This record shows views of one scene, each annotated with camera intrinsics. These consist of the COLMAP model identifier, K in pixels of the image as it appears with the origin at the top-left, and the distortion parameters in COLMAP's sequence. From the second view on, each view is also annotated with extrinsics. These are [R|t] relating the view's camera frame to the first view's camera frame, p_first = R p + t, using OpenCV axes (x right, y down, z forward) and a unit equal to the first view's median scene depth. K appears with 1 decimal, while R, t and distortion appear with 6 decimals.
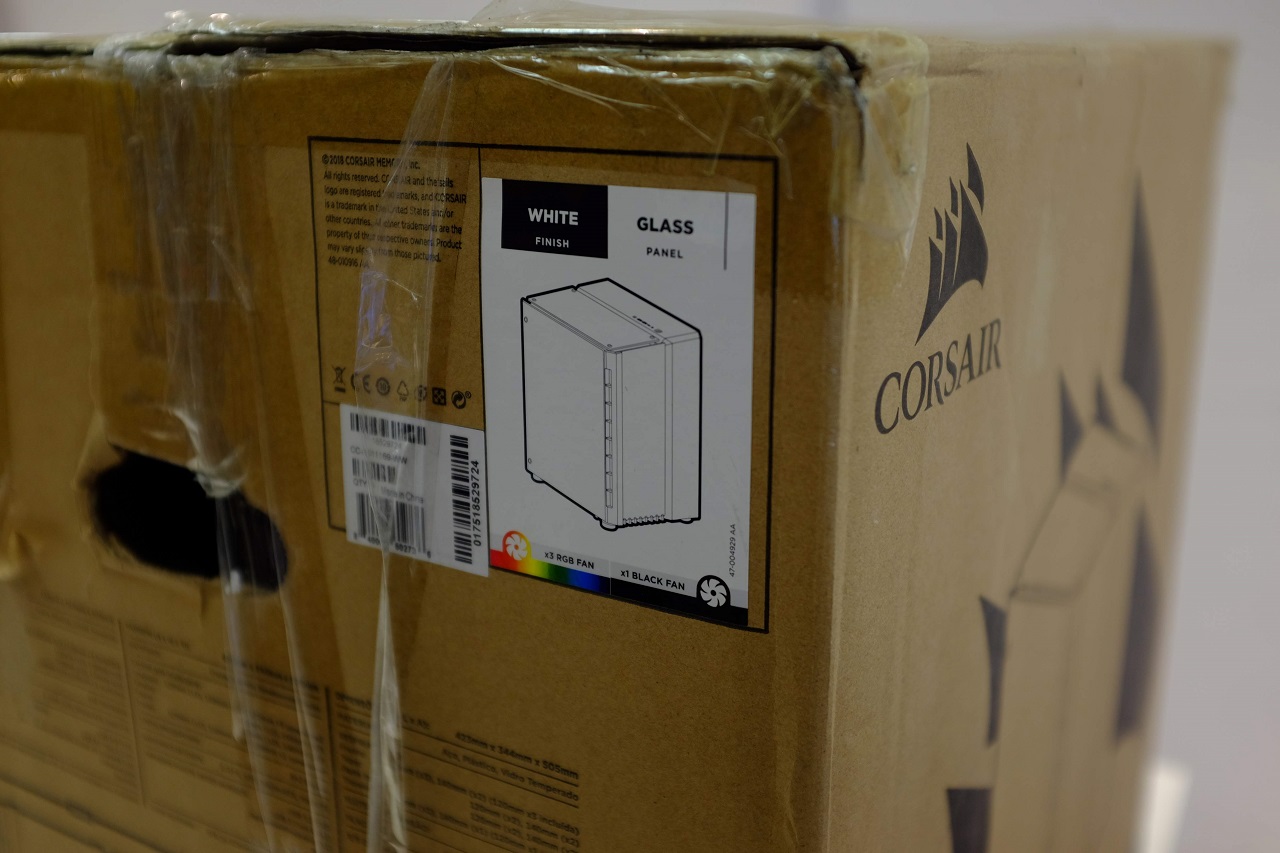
lens RADIAL K [[1349.2, 0, 641.8], [0, 1349.2, 424.1], [0, 0, 1]] dist [-0.058323, 0.000000]
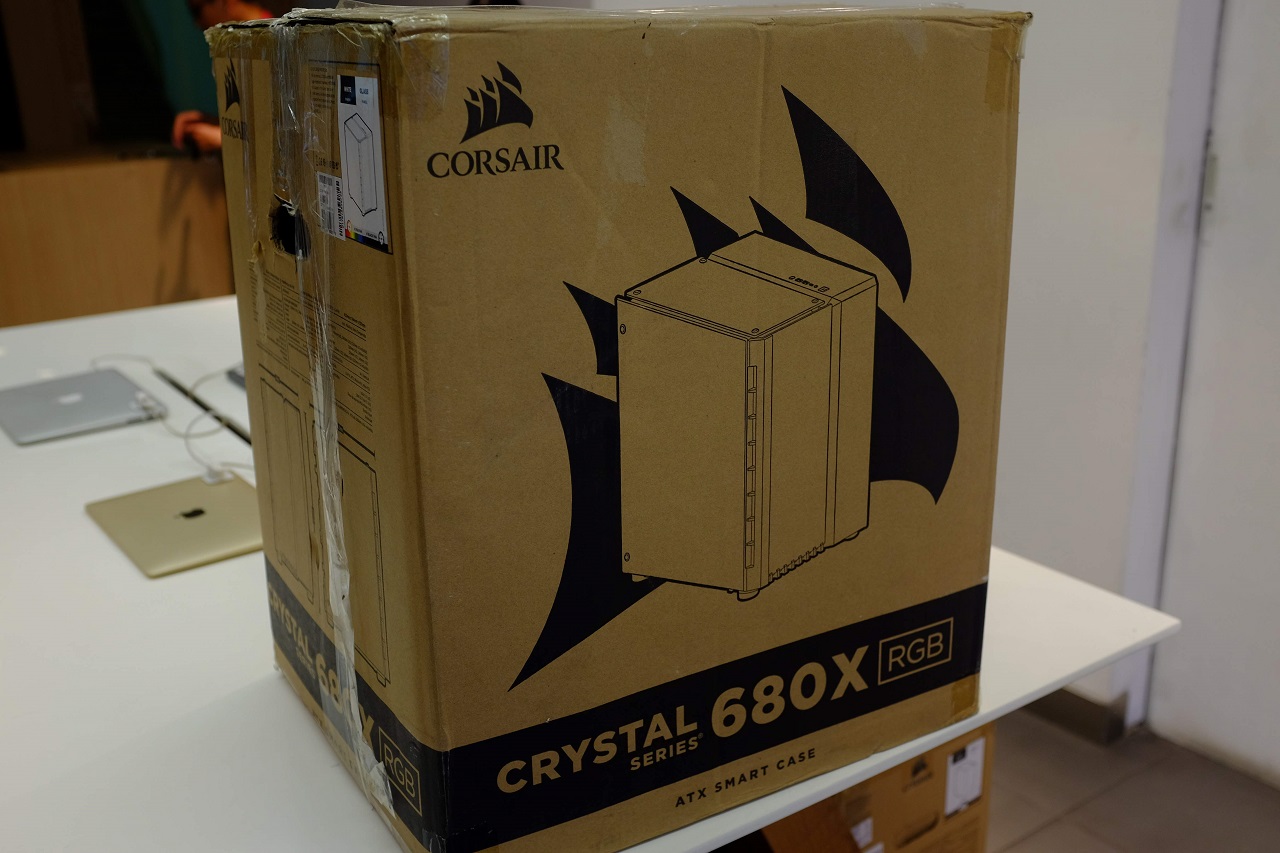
lens RADIAL K [[1349.2, 0, 639.0], [0, 1349.2, 427.4], [0, 0, 1]] dist [-0.058323, 0.000000]
pose [[0.884218, 0.130129, -0.448581, 1.546192], [-0.120448, 0.991450, 0.050189, 0.271301], [0.451276, 0.009652, 0.892332, -0.960271]]
